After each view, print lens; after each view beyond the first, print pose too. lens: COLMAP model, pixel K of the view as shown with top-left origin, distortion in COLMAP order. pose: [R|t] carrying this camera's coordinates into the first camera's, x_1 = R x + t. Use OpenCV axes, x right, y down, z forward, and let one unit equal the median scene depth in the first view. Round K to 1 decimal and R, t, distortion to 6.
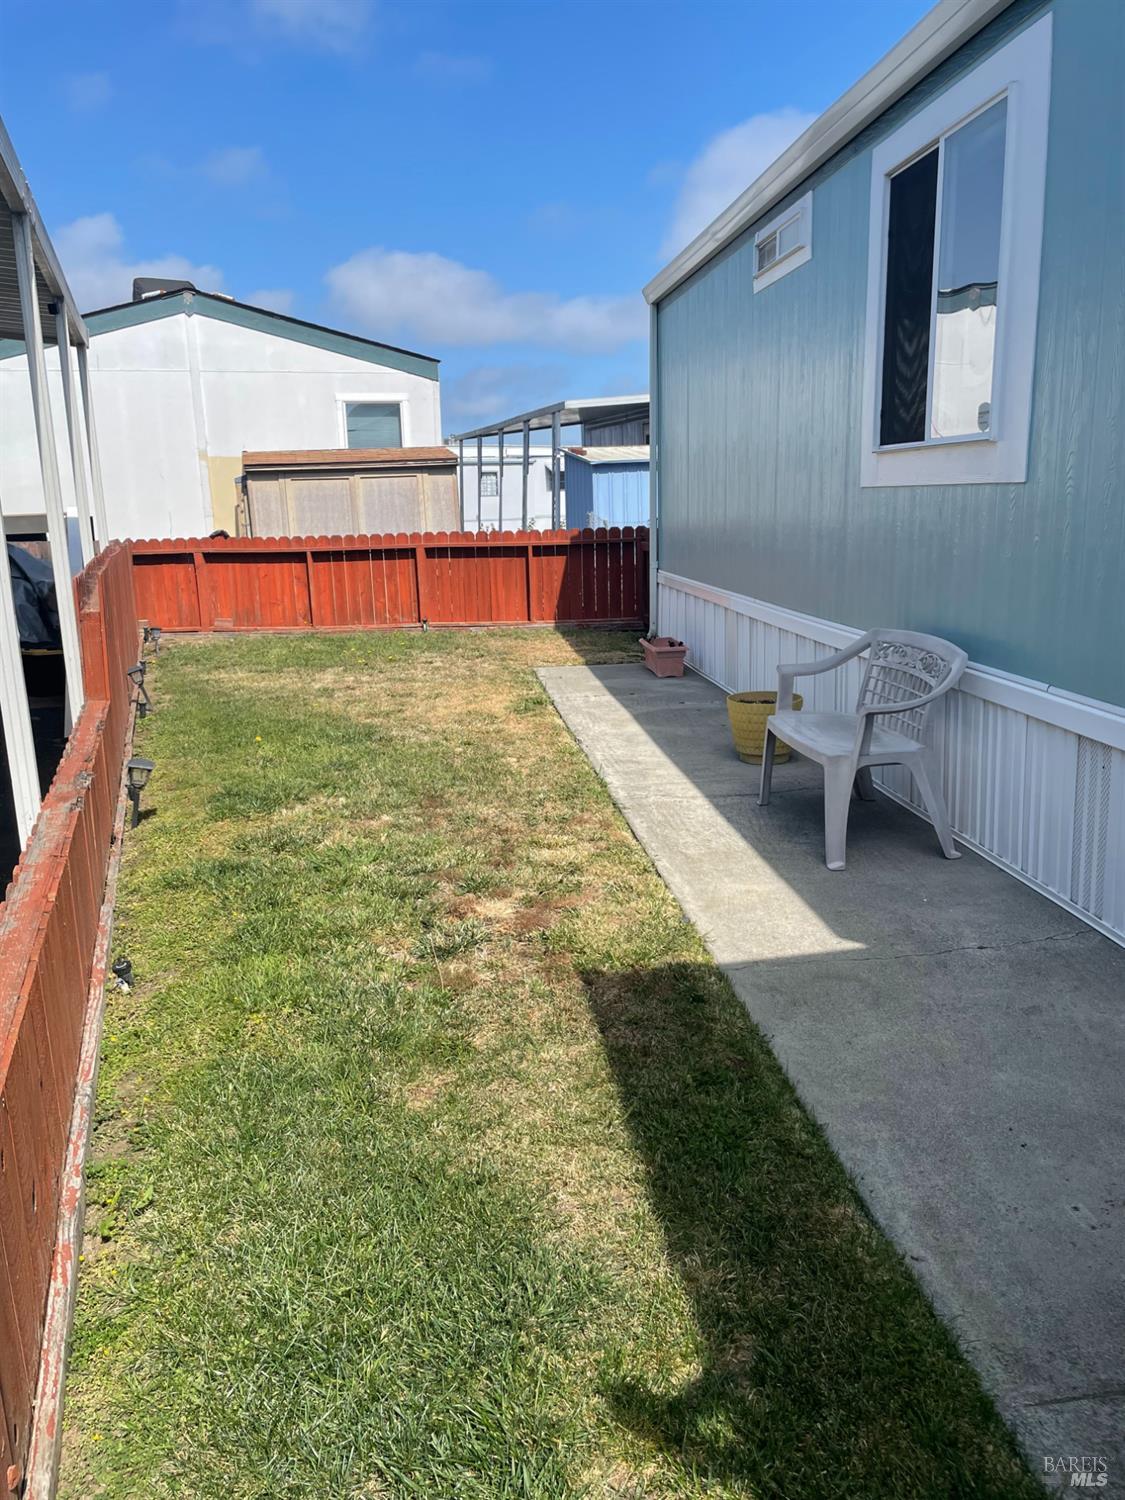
lens RADIAL K [[1141.2, 0, 563.2], [0, 1141.2, 739.8], [0, 0, 1]] dist [0.055861, -0.080643]
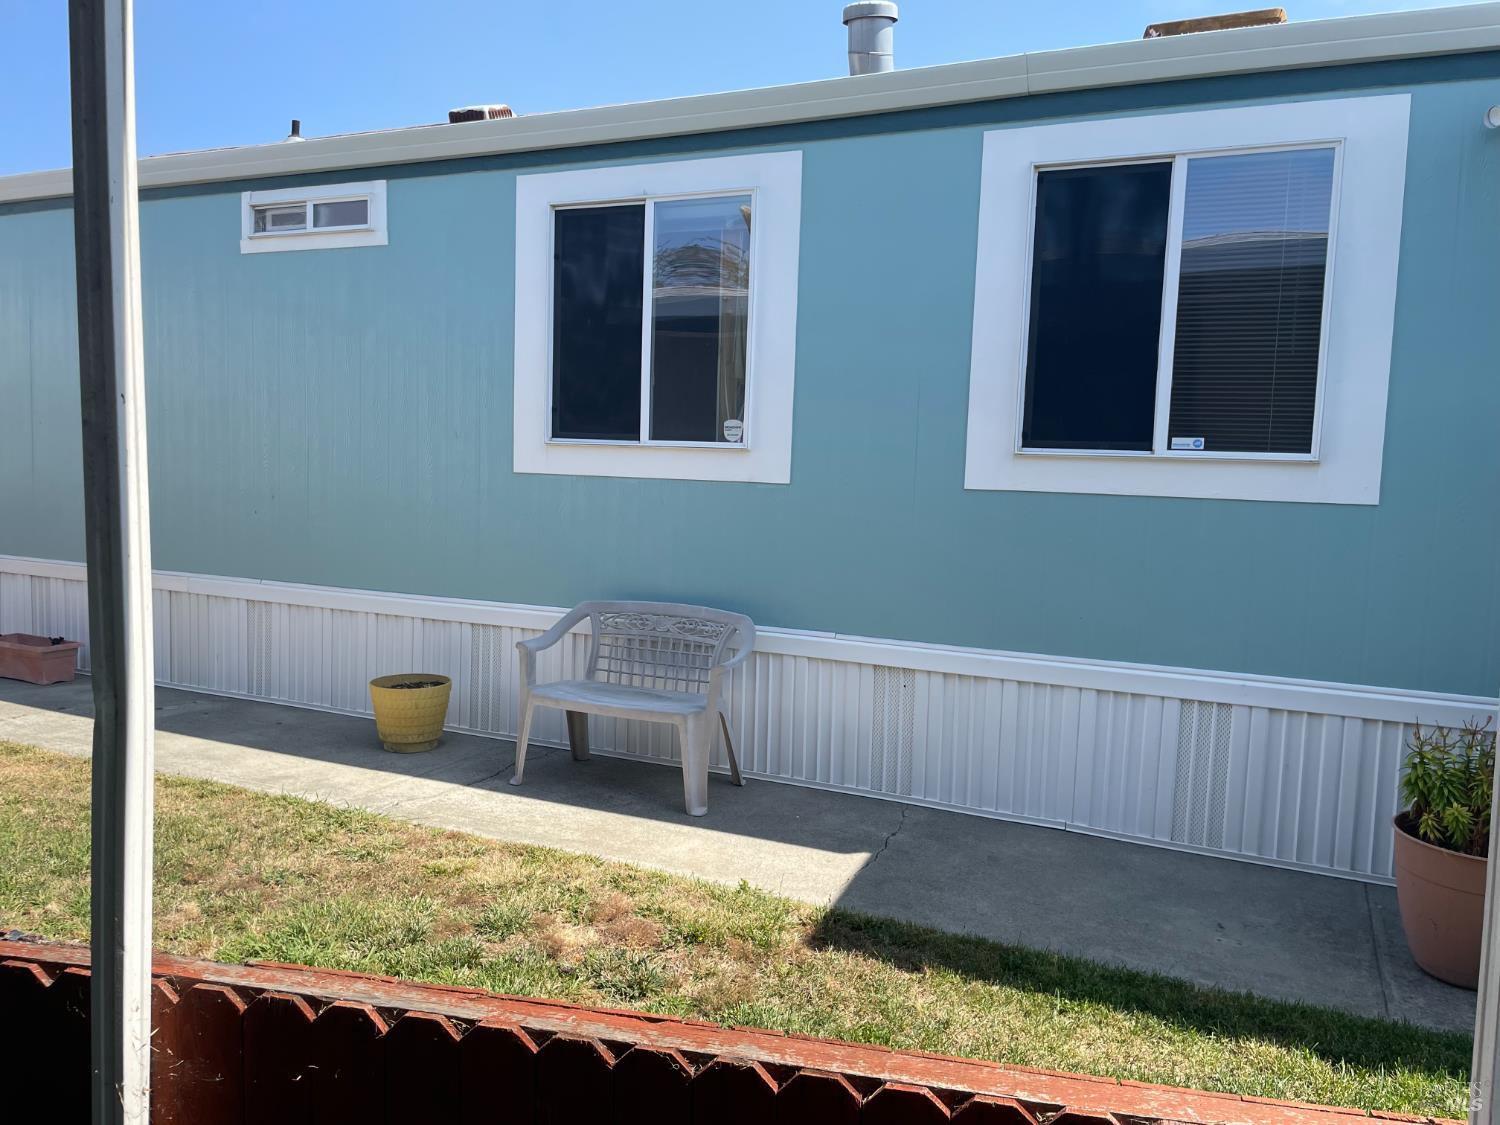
lens RADIAL K [[1141.2, 0, 756.2], [0, 1141.2, 550.8], [0, 0, 1]] dist [0.055861, -0.080643]
pose [[0.516524, -0.029030, 0.855781, -0.693508], [0.137592, 0.989252, -0.049489, -0.080977], [-0.845146, 0.143311, 0.514966, 0.342998]]
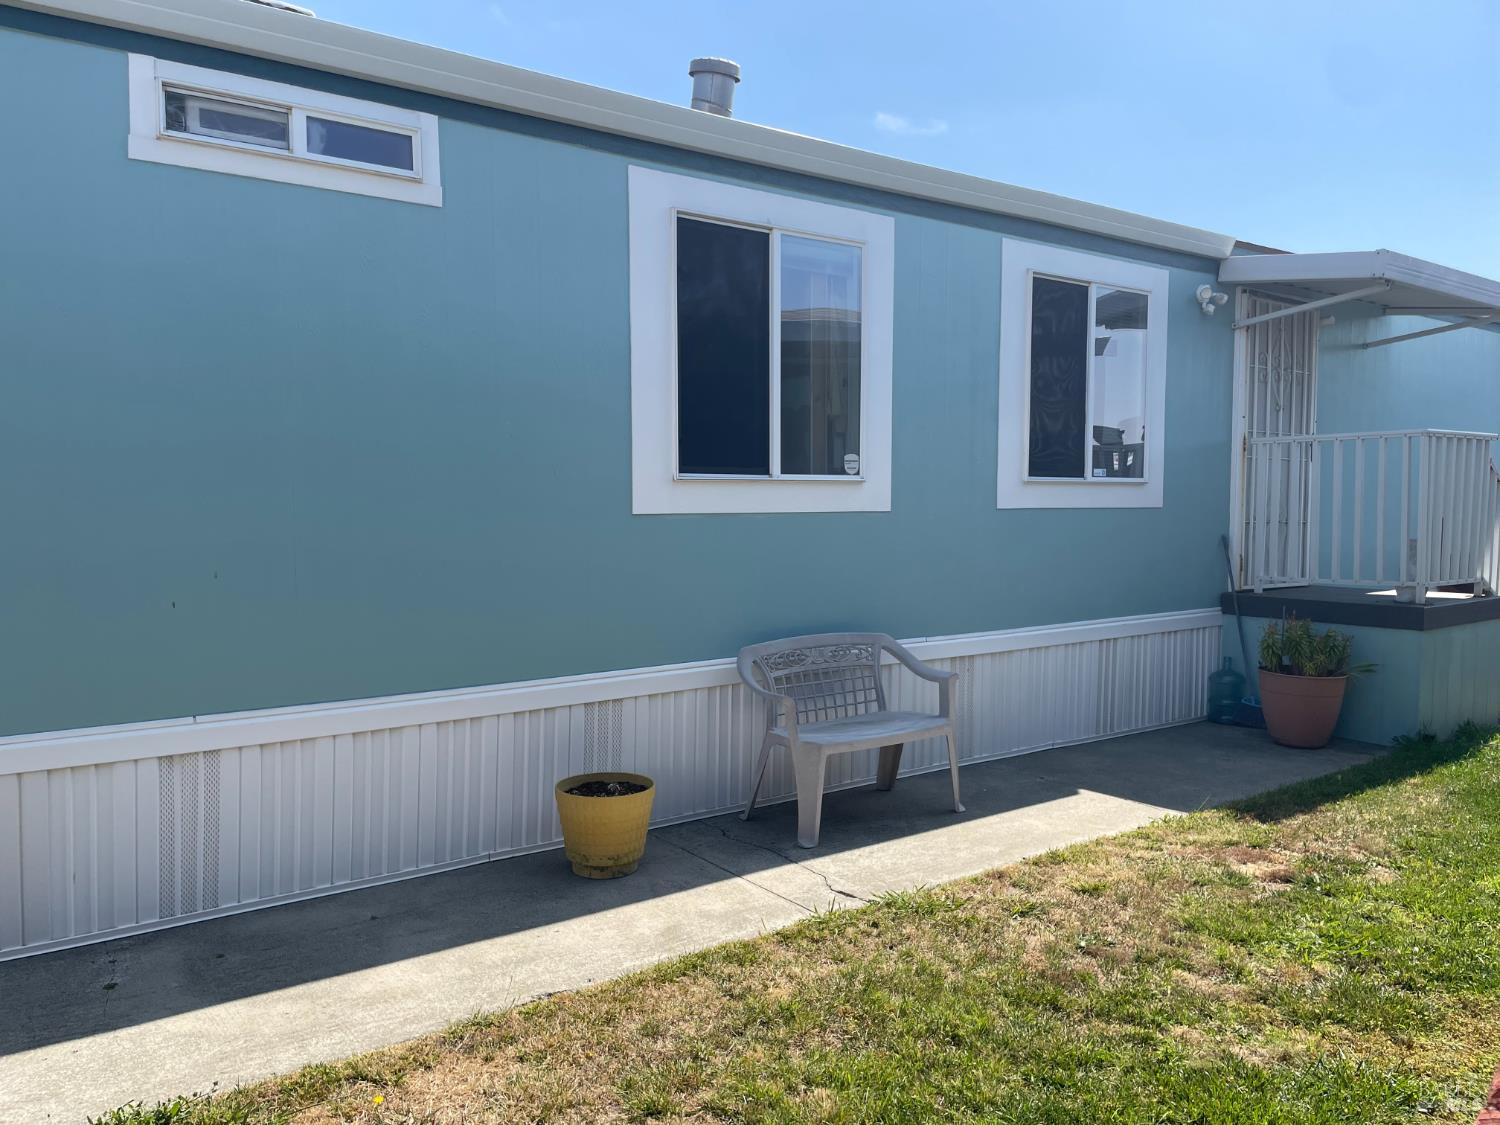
lens RADIAL K [[1141.2, 0, 746.7], [0, 1141.2, 569.6], [0, 0, 1]] dist [0.055861, -0.080643]
pose [[-0.500023, -0.013448, 0.865908, -0.726233], [0.203779, 0.969977, 0.132738, -0.357310], [-0.841696, 0.242826, -0.482270, 1.755357]]
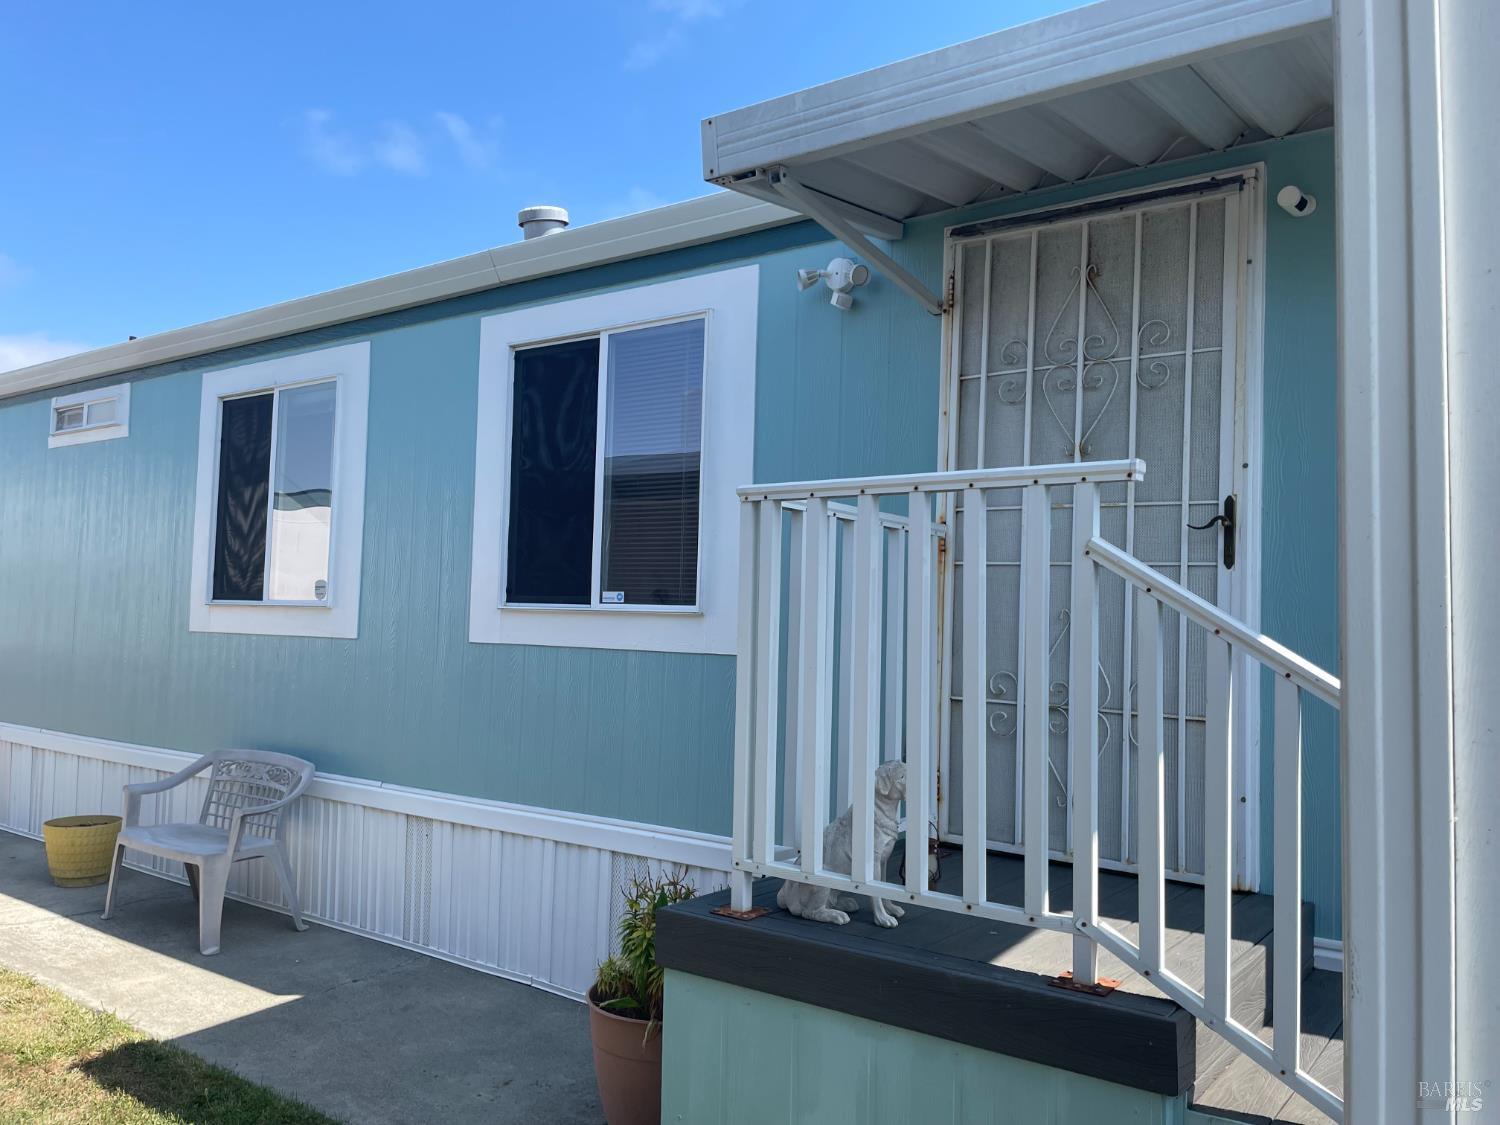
lens RADIAL K [[1141.2, 0, 749.3], [0, 1141.2, 558.2], [0, 0, 1]] dist [0.055861, -0.080643]
pose [[0.672692, 0.082386, 0.735322, -0.298570], [0.114836, 0.970116, -0.213747, 0.034988], [-0.730957, 0.228227, 0.643128, -0.264672]]
